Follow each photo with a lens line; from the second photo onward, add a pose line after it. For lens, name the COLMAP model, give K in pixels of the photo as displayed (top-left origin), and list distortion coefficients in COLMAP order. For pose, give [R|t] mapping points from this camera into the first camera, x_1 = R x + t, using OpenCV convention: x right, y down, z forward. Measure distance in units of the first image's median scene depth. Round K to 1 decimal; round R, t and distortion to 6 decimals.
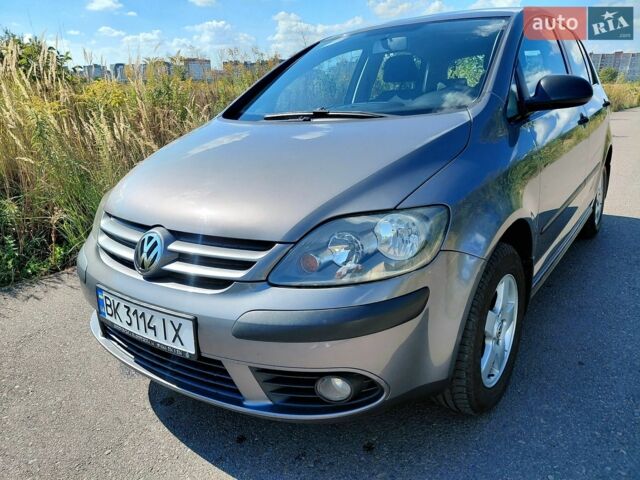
lens RADIAL K [[477.0, 0, 316.9], [0, 477.0, 243.1], [0, 0, 1]] dist [0.071716, -0.121017]
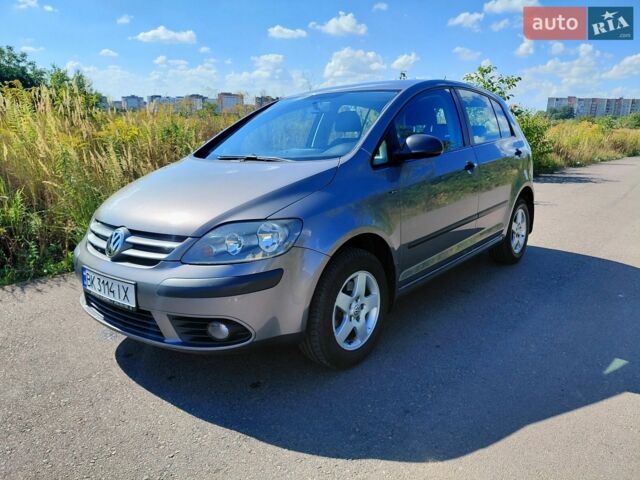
lens RADIAL K [[484.2, 0, 320.0], [0, 484.2, 240.0], [0, 0, 1]] dist [0.069147, -0.151853]
pose [[0.998139, 0.039800, -0.046204, 0.361368], [-0.043228, 0.996190, -0.075746, 0.095390], [0.043013, 0.077603, 0.996056, -0.502957]]
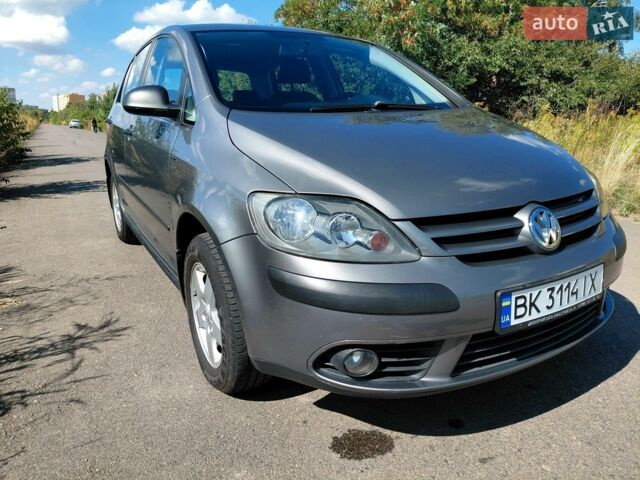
lens RADIAL K [[484.2, 0, 320.0], [0, 484.2, 240.0], [0, 0, 1]] dist [0.069147, -0.151853]
pose [[0.377443, -0.208117, 0.902344, -1.389538], [0.262377, 0.958523, 0.111324, -0.184539], [-0.888085, 0.194735, 0.416393, 0.962247]]
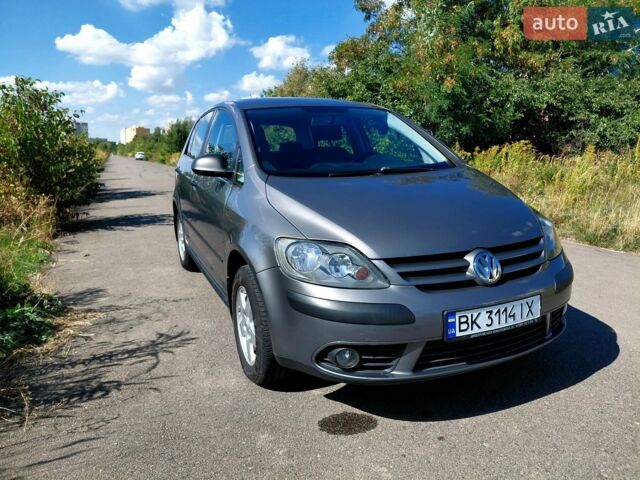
lens RADIAL K [[485.6, 0, 317.9], [0, 485.6, 238.6], [0, 0, 1]] dist [0.144201, -0.353902]
pose [[0.479383, -0.144433, 0.865639, -1.714112], [0.253501, 0.967108, 0.020977, -0.202322], [-0.840196, 0.209384, 0.500229, 0.663497]]
